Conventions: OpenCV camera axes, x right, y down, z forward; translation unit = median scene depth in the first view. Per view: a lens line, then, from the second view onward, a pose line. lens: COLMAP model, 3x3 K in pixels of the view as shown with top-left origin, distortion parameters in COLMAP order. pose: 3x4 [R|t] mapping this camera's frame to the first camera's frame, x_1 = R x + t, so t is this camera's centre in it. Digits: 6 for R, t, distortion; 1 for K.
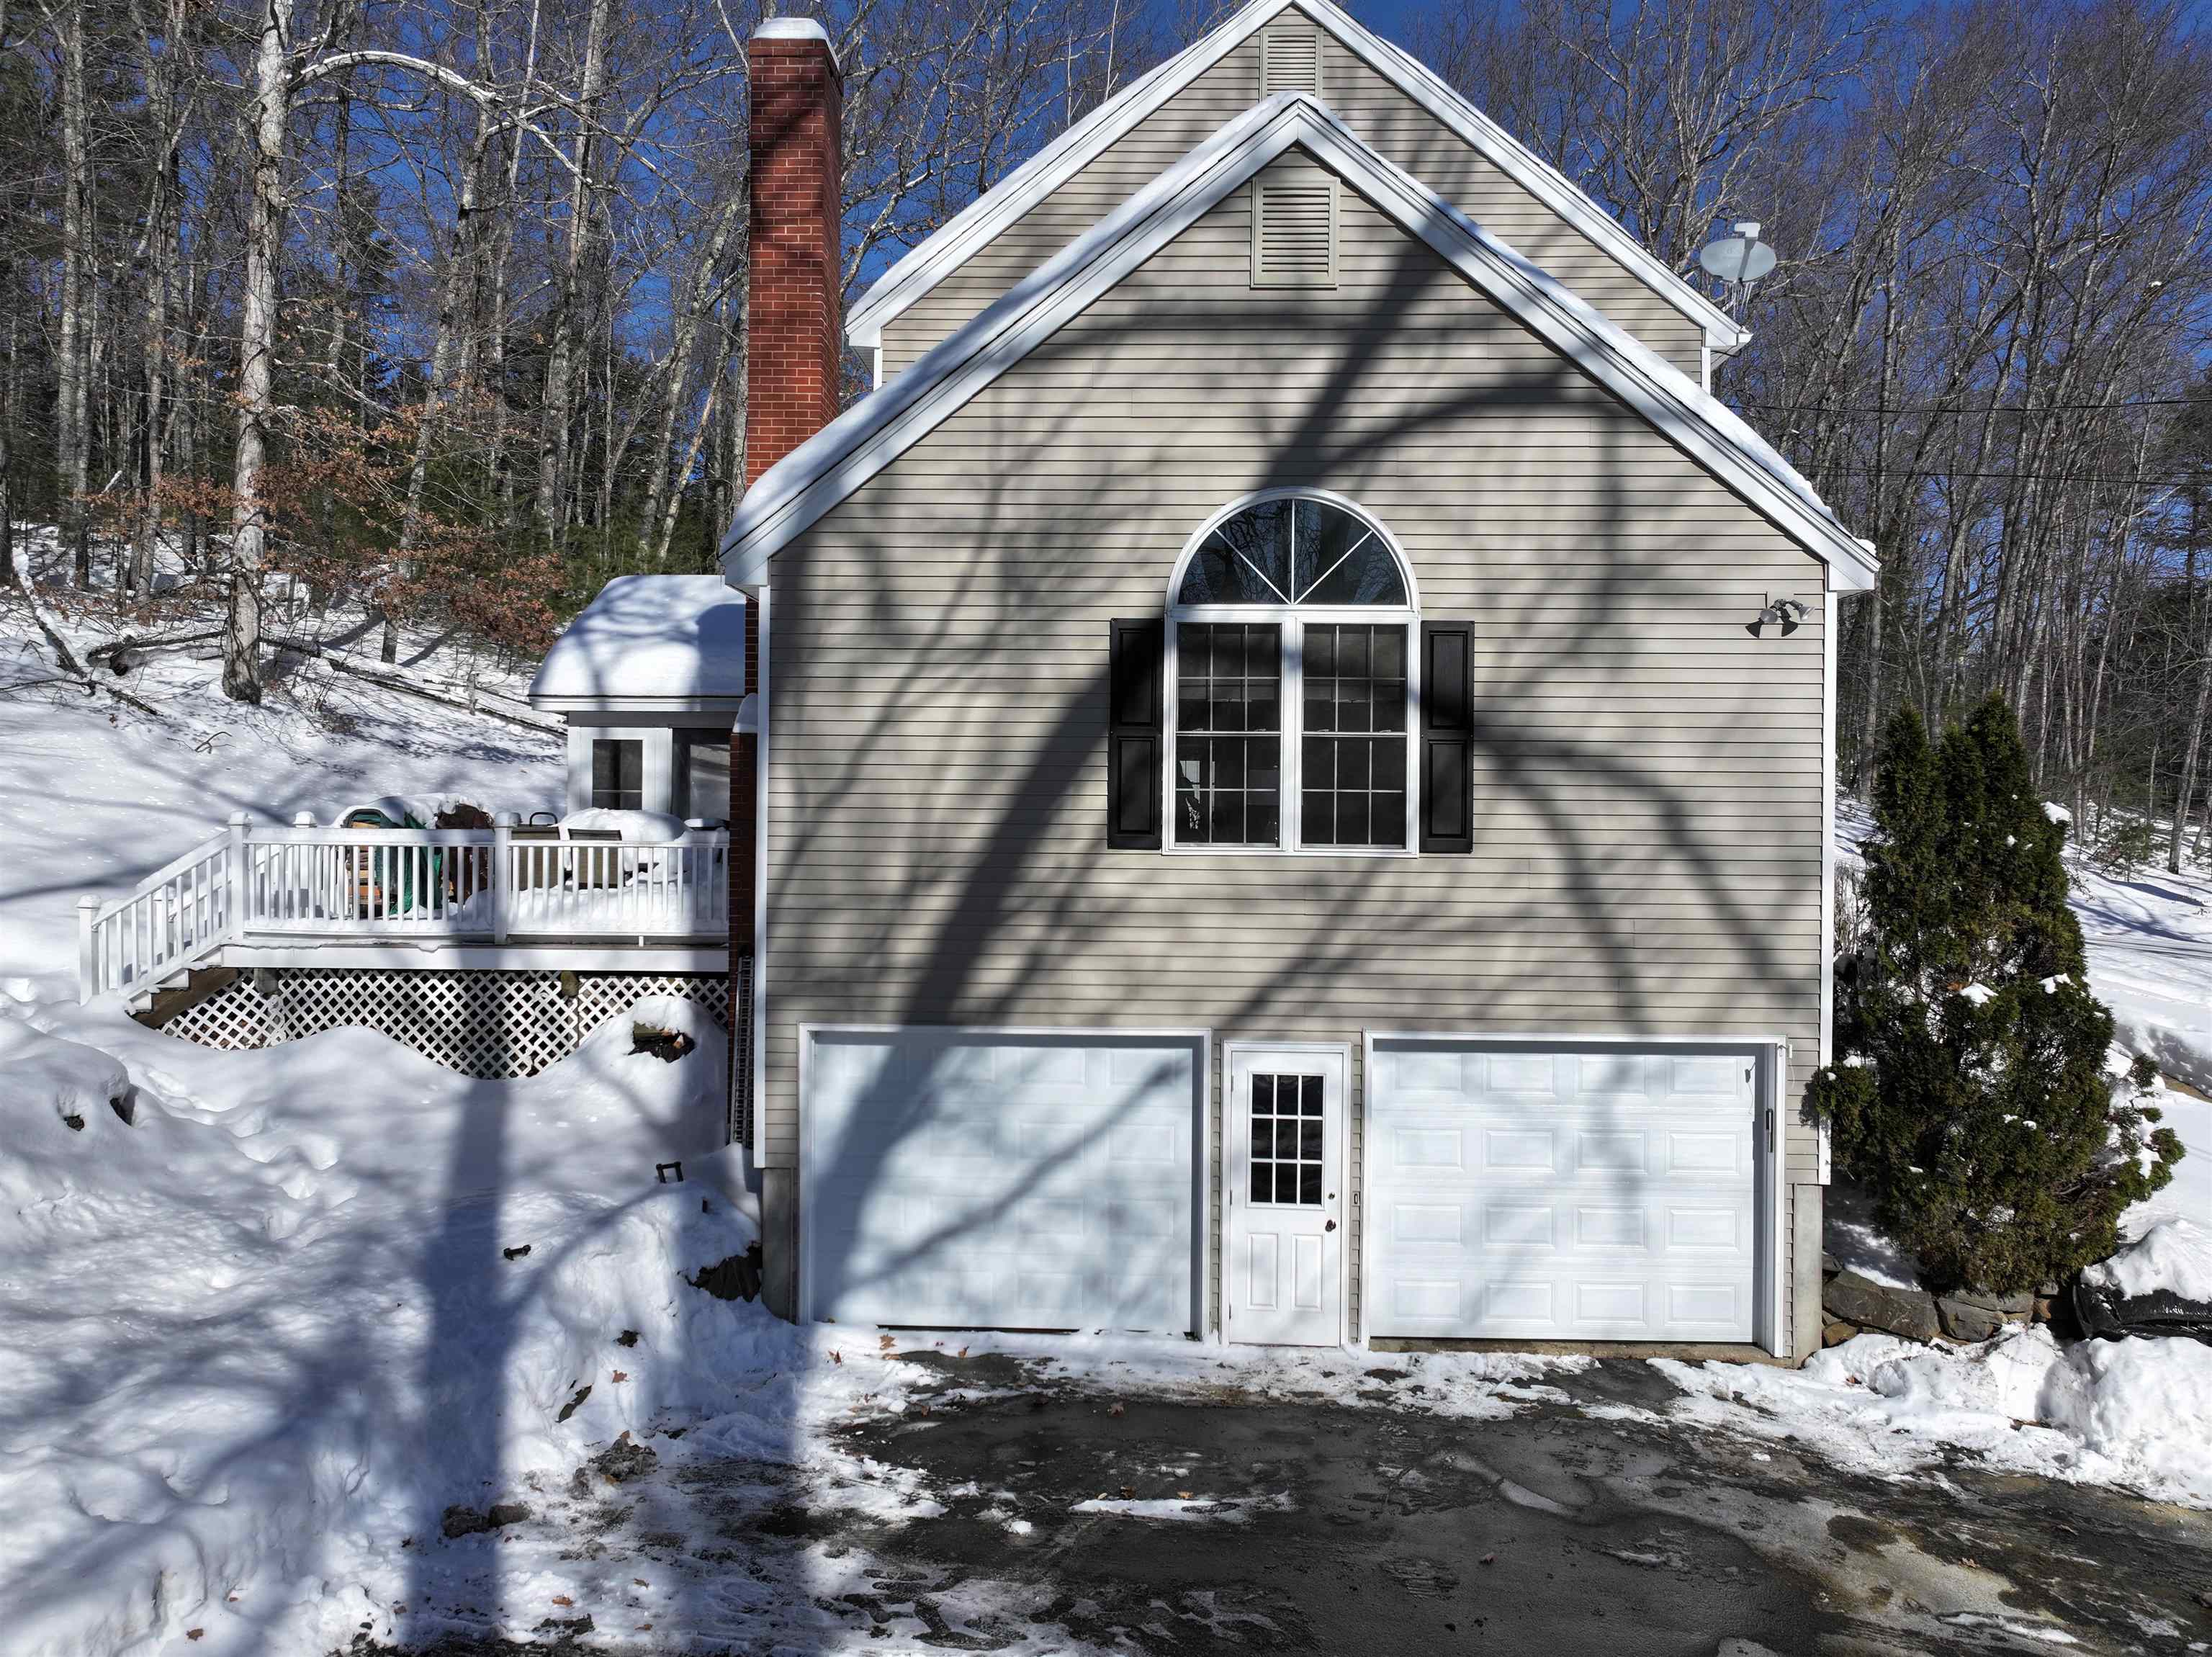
lens RADIAL K [[1554.6, 0, 1118.4], [0, 1554.6, 825.1], [0, 0, 1]] dist [-0.005773, 0.016263]
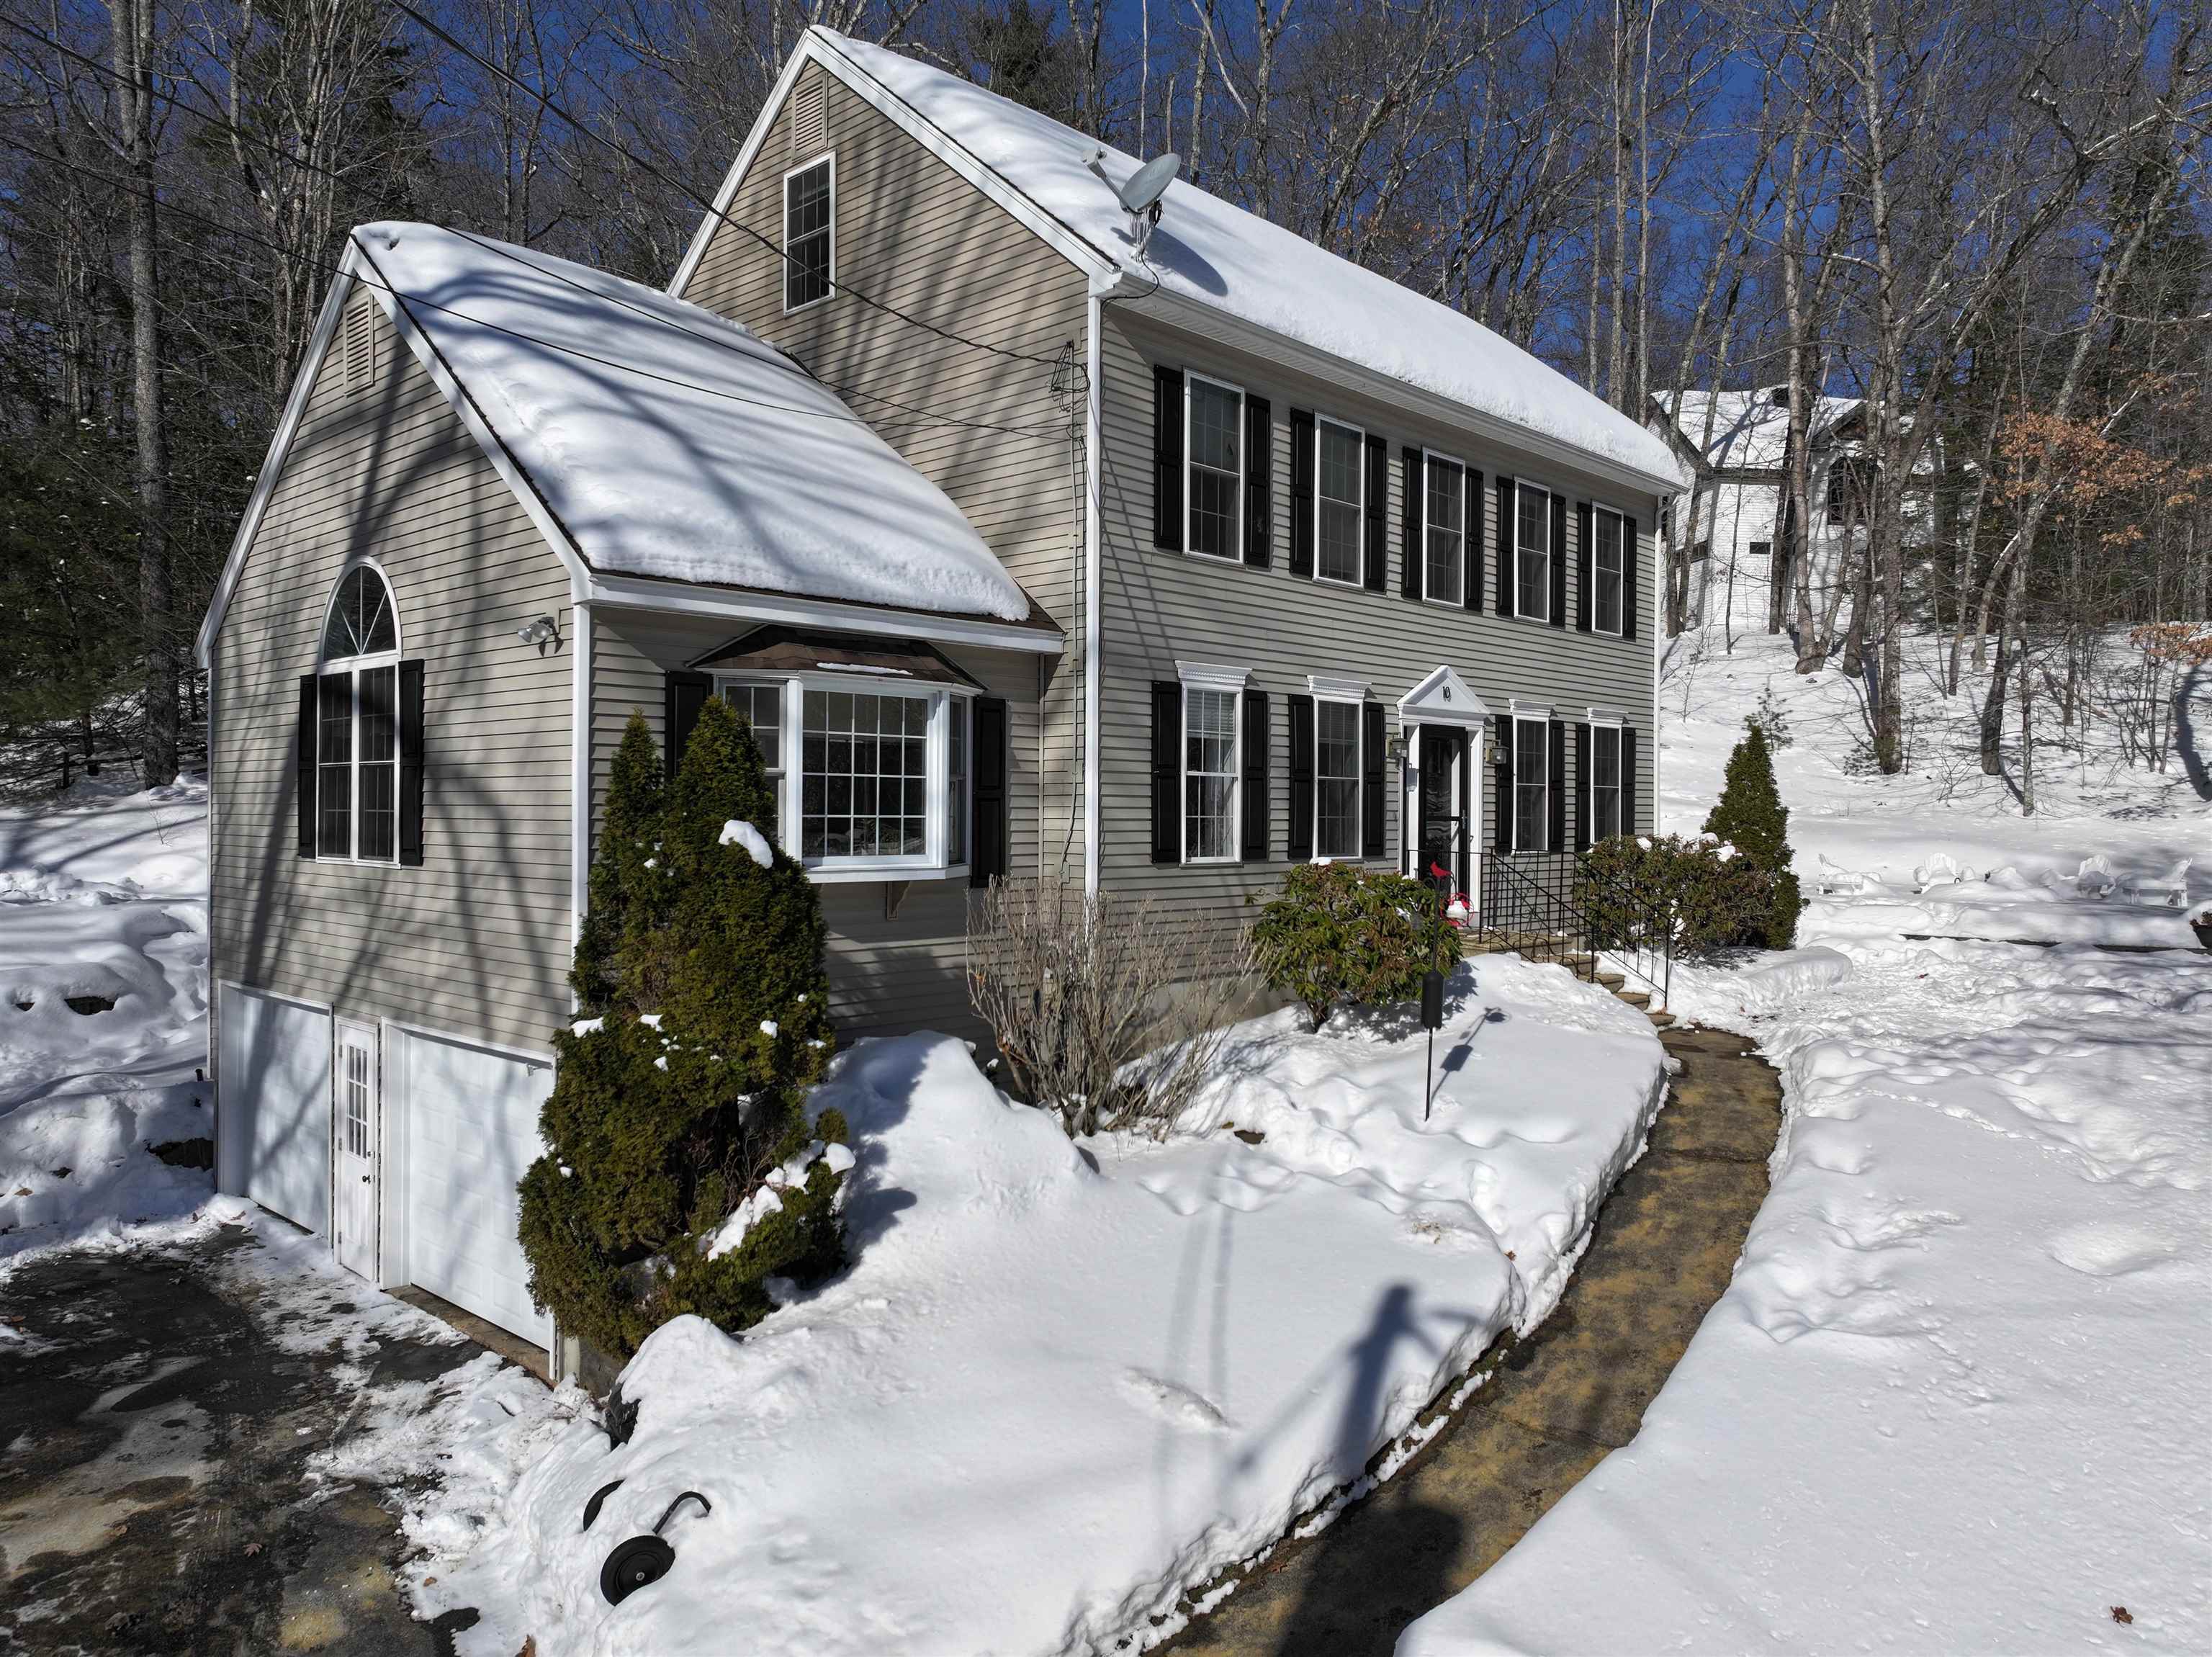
lens RADIAL K [[1554.6, 0, 1118.1], [0, 1554.6, 826.3], [0, 0, 1]] dist [-0.005773, 0.016263]
pose [[0.750315, 0.002793, -0.661074, 1.352885], [-0.003935, 0.999992, -0.000241, -0.012208], [0.661069, 0.002782, 0.750320, 0.492360]]
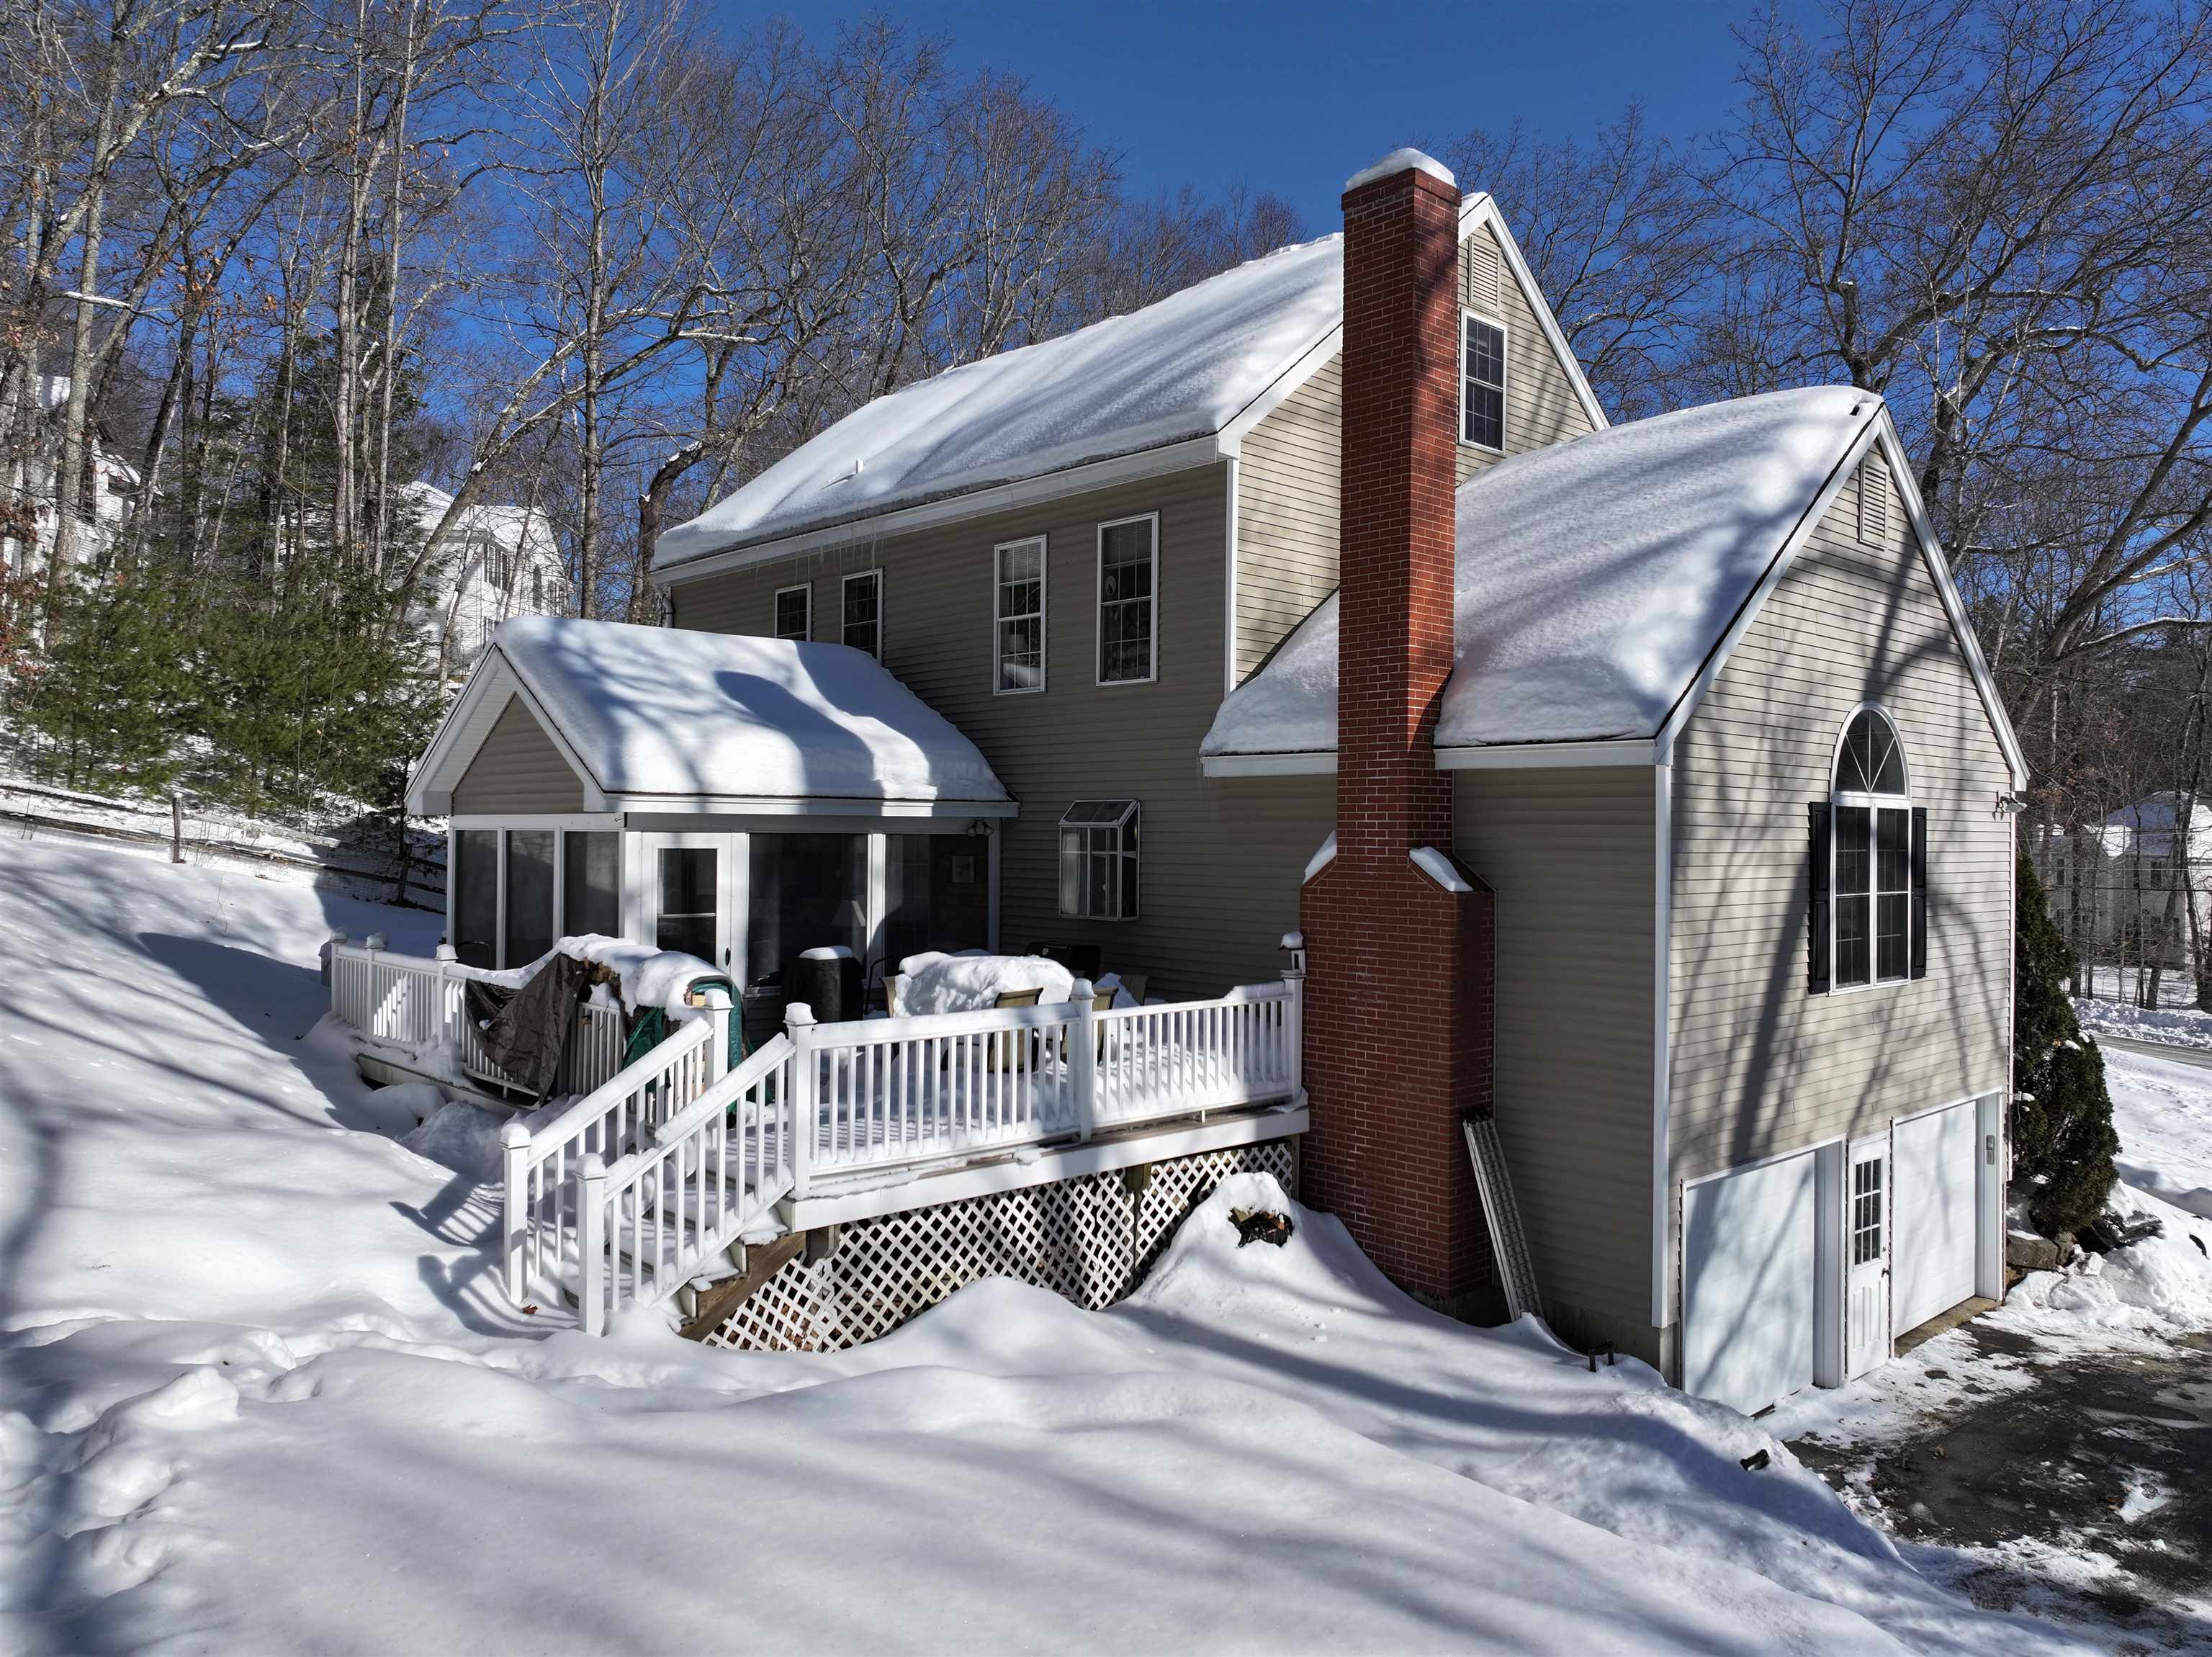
lens RADIAL K [[1554.6, 0, 1115.1], [0, 1554.6, 823.5], [0, 0, 1]] dist [-0.005773, 0.016263]
pose [[0.713043, 0.002002, 0.701117, -1.240161], [-0.000299, 0.999997, -0.002551, -0.114275], [-0.701120, 0.001610, 0.713041, 0.527788]]
